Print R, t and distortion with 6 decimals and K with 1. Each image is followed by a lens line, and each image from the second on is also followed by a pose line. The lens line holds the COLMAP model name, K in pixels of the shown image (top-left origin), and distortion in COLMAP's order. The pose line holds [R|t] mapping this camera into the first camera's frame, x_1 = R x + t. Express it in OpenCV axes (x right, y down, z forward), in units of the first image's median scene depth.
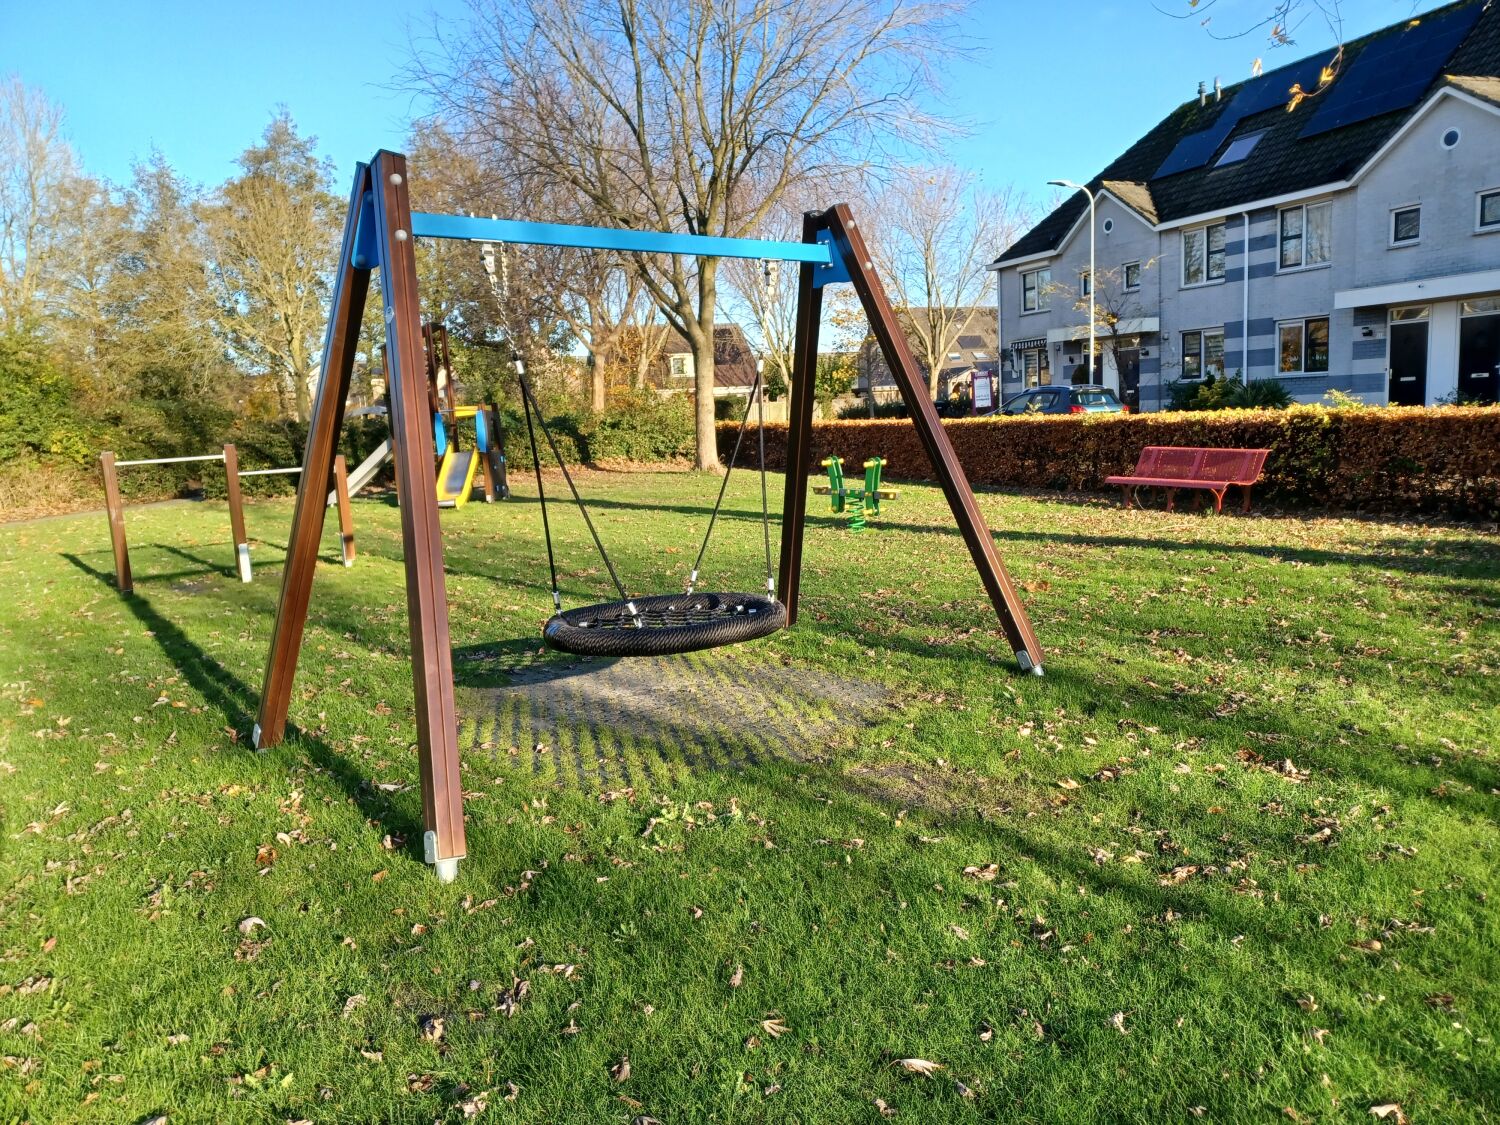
lens RADIAL K [[1086.6, 0, 750.0], [0, 1086.6, 562.5], [0, 0, 1]] dist [0.062511, -0.055560]
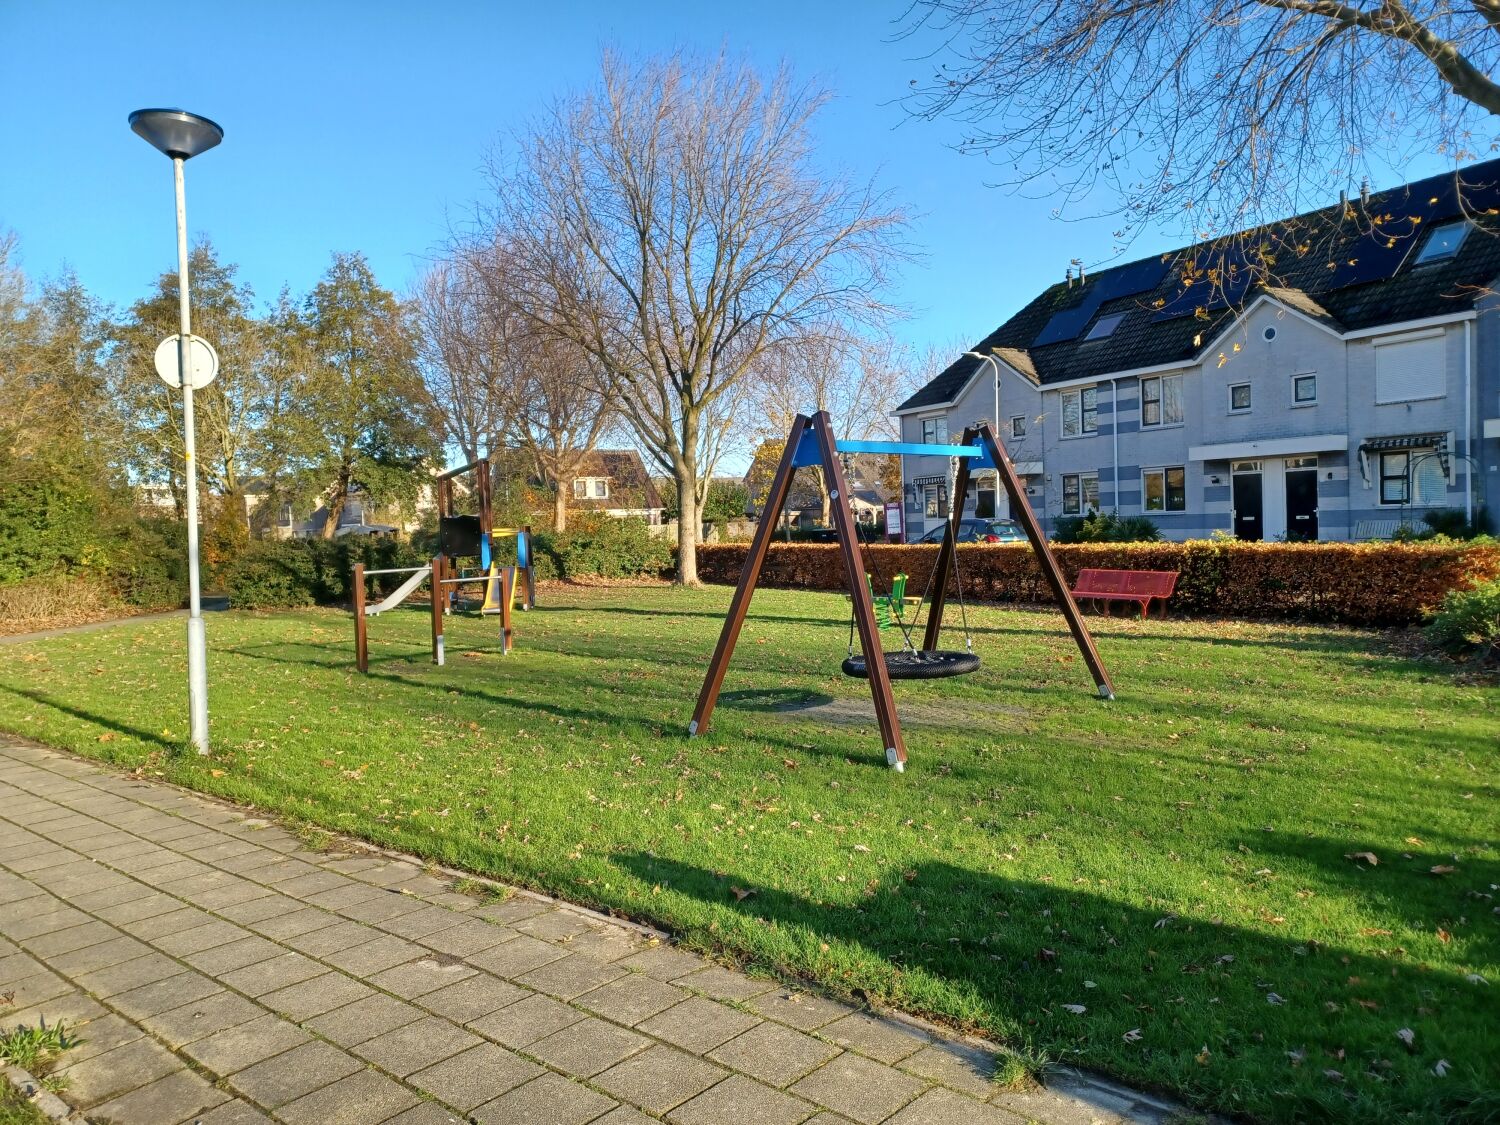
lens RADIAL K [[1097.3, 0, 738.3], [0, 1097.3, 572.7], [0, 0, 1]] dist [0.126013, -0.178962]
pose [[0.992009, 0.010795, 0.125707, -0.113552], [0.001942, 0.994909, -0.100762, 0.017076], [-0.126155, 0.100201, 0.986937, -0.140020]]
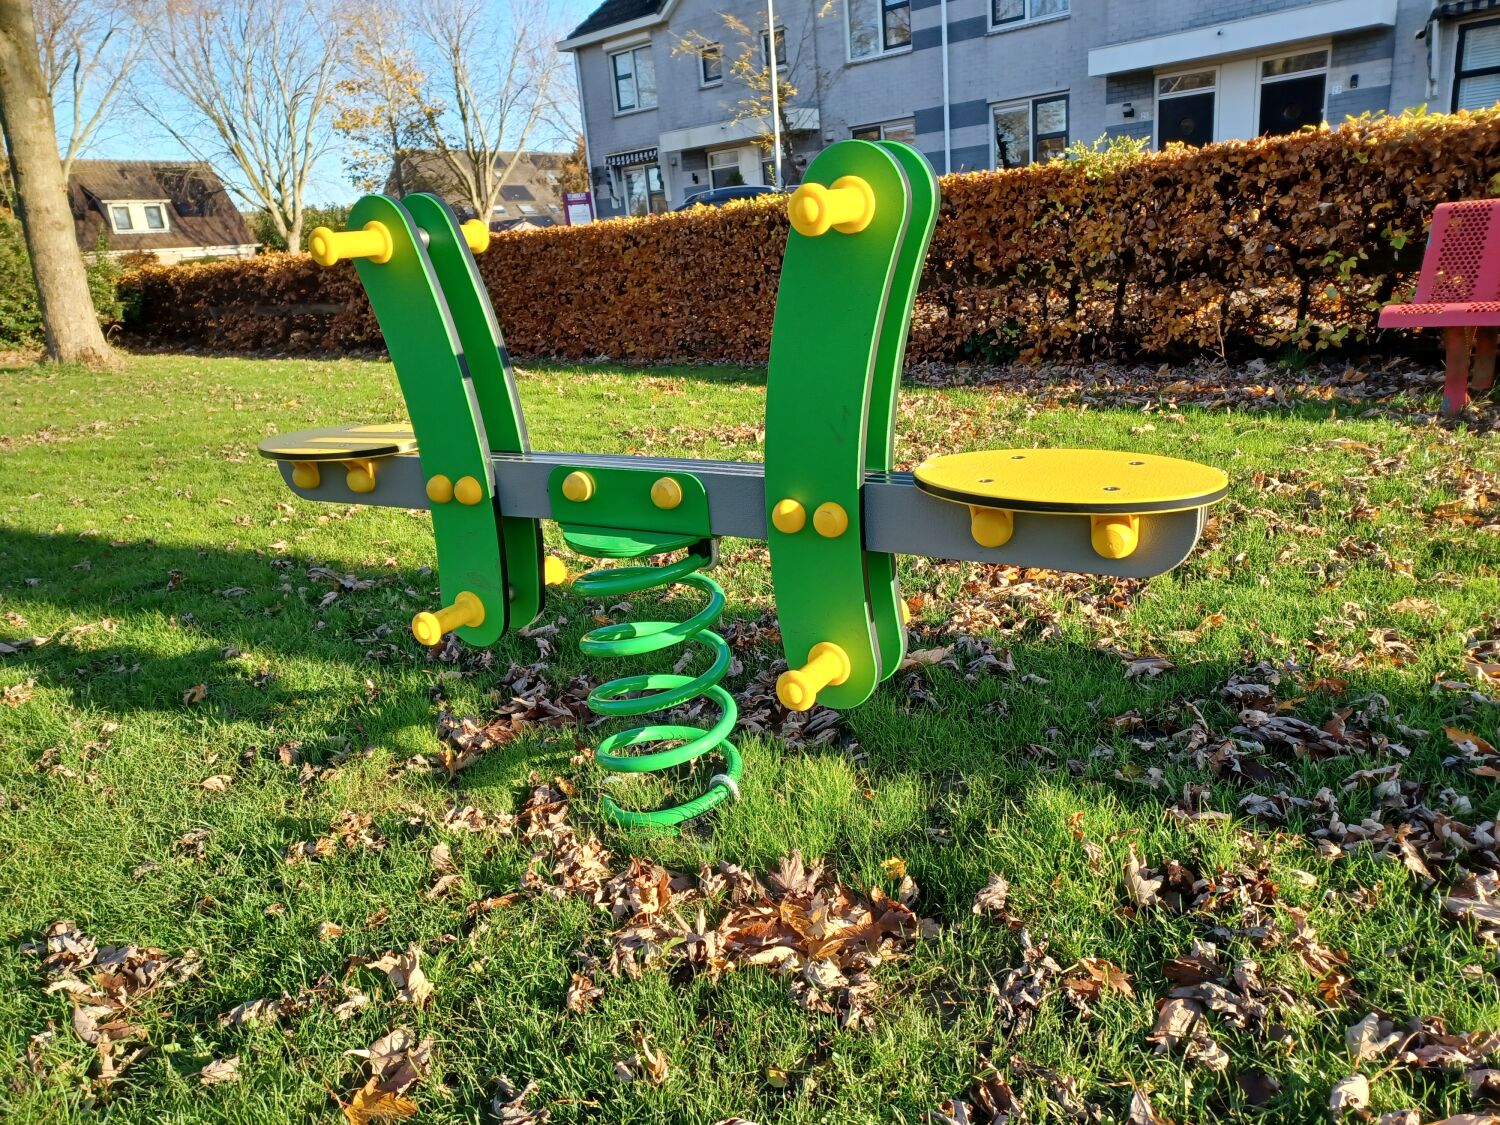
lens RADIAL K [[1031.4, 0, 728.6], [0, 1031.4, 561.9], [0, 0, 1]] dist [0.022080, -0.000370]
pose [[0.916824, -0.132808, 0.376557, 0.028937], [0.086457, 0.986720, 0.137507, -0.033244], [-0.389818, -0.093514, 0.916131, 0.417783]]
